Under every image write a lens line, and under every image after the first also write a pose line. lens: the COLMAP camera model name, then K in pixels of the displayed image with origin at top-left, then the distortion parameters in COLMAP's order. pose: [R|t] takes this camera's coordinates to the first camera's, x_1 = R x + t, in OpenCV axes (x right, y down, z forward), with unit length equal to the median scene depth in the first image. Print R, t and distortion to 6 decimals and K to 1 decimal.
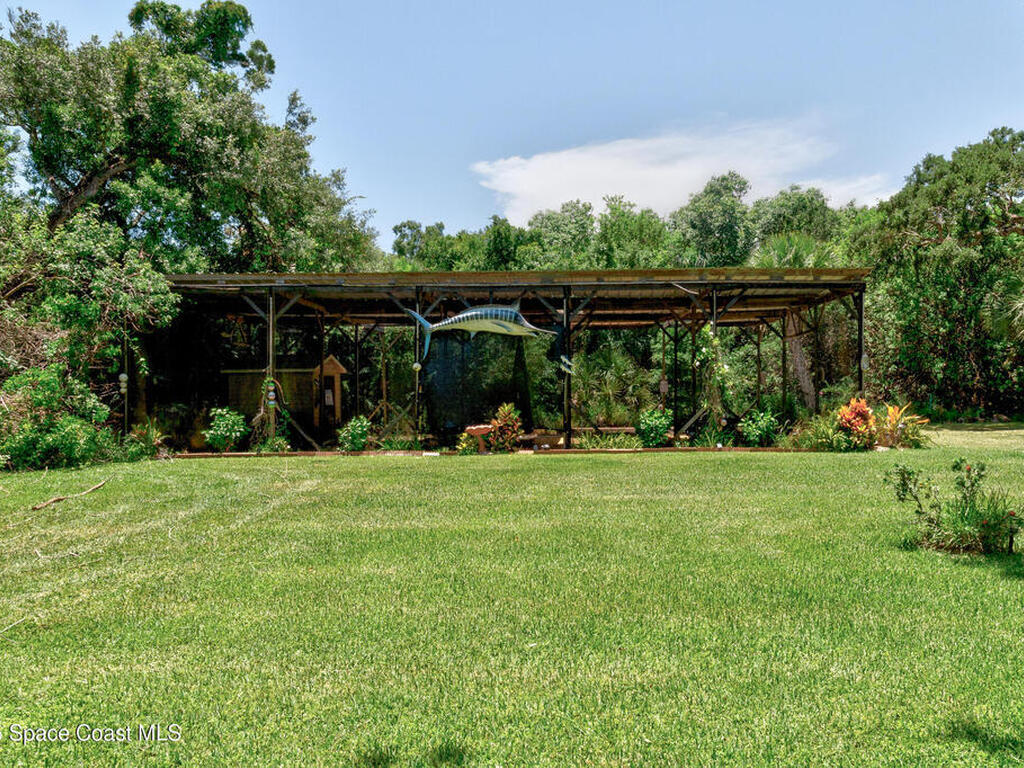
lens RADIAL K [[754.6, 0, 536.4], [0, 754.6, 392.2], [0, 0, 1]] dist [0.002560, 0.002105]
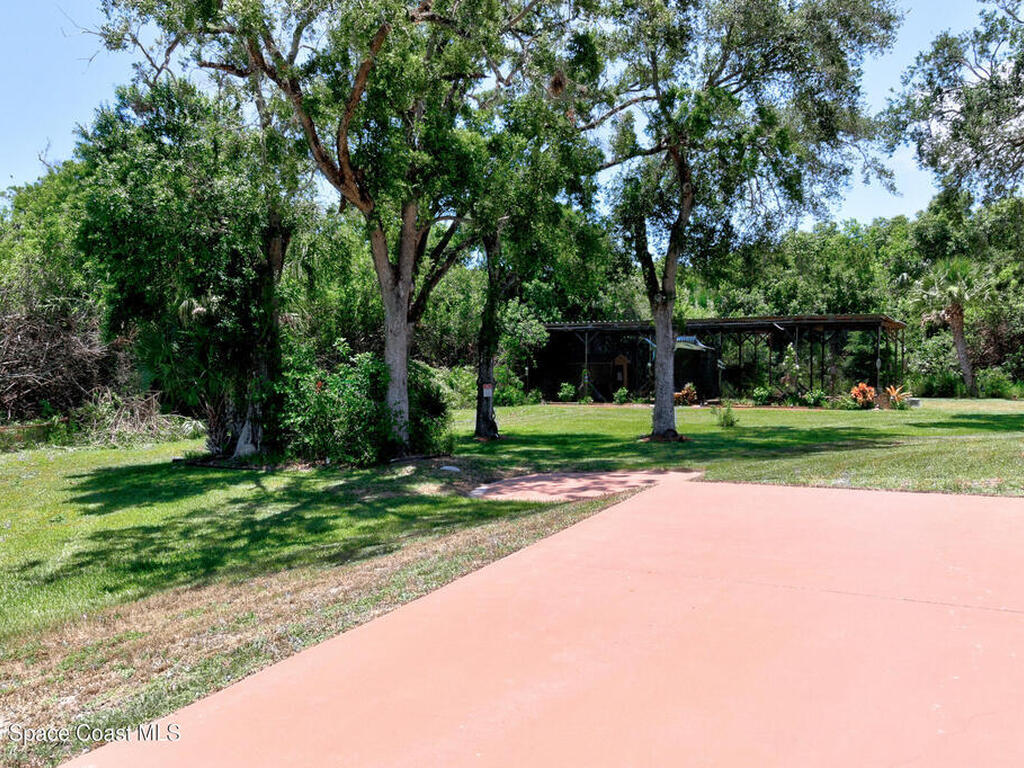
lens RADIAL K [[842.0, 0, 488.4], [0, 842.0, 372.6], [0, 0, 1]] dist [-0.001512, 0.015287]
pose [[0.864609, 0.009076, -0.502364, 0.646148], [-0.000763, 0.999859, 0.016751, -0.051687], [0.502445, -0.014099, 0.864494, -1.289591]]
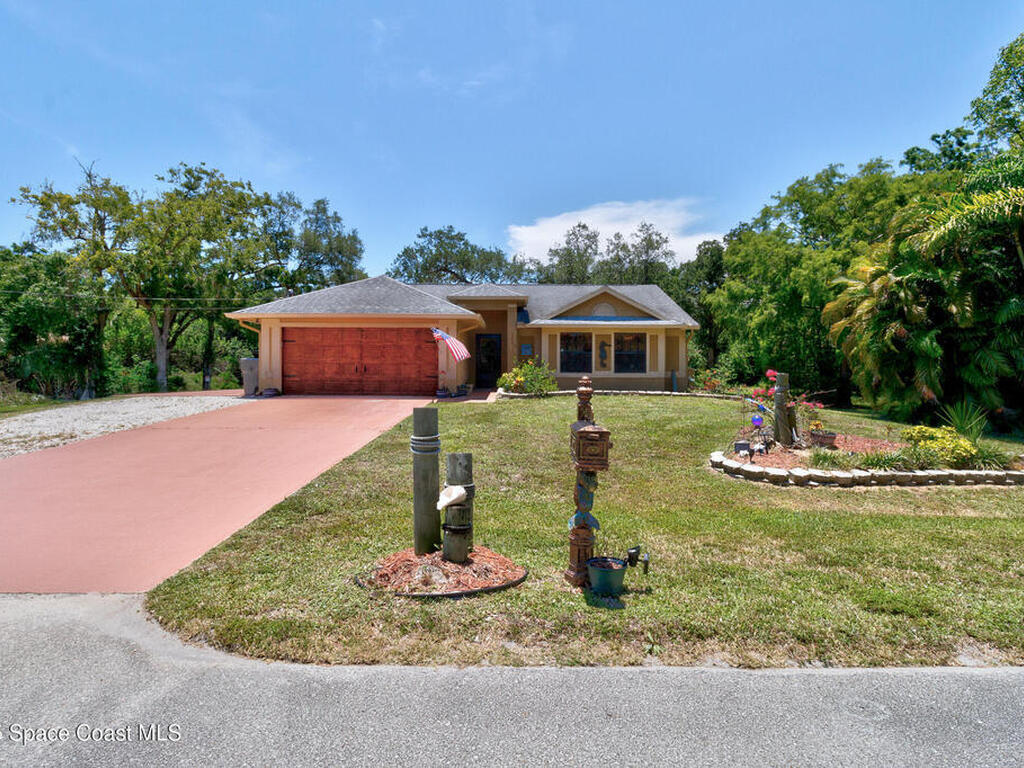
lens RADIAL K [[531.2, 0, 514.5], [0, 531.2, 381.0], [0, 0, 1]] dist [0.000552, 0.000671]
pose [[0.998646, 0.009764, -0.051097, 1.244299], [-0.009275, 0.999909, 0.009798, -0.021365], [0.051188, -0.009311, 0.998646, -2.090757]]
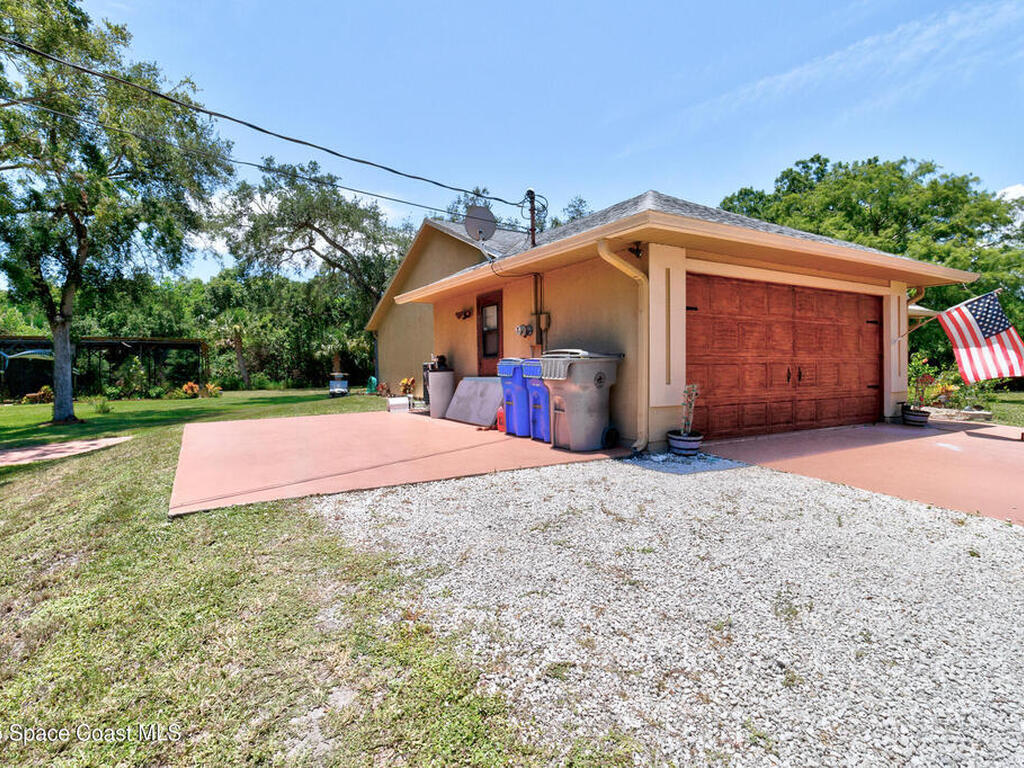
lens RADIAL K [[531.2, 0, 511.6], [0, 531.2, 381.6], [0, 0, 1]] dist [0.000552, 0.000671]
pose [[0.882026, -0.013942, 0.470994, 0.530999], [0.003794, 0.999740, 0.022488, -0.035819], [-0.471185, -0.018049, 0.881849, -1.459817]]
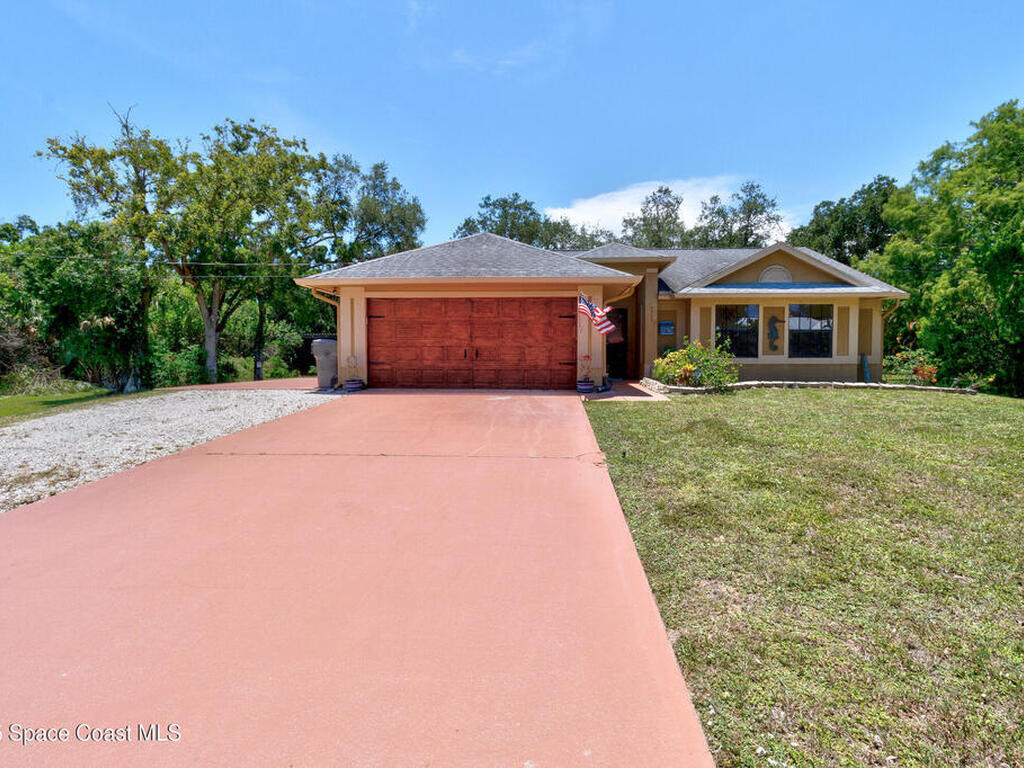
lens RADIAL K [[531.2, 0, 515.9], [0, 531.2, 381.1], [0, 0, 1]] dist [0.000552, 0.000671]
pose [[0.993503, 0.011587, -0.113216, 1.067770], [-0.007069, 0.999165, 0.040231, -0.023317], [0.113588, -0.039169, 0.992756, -1.862391]]
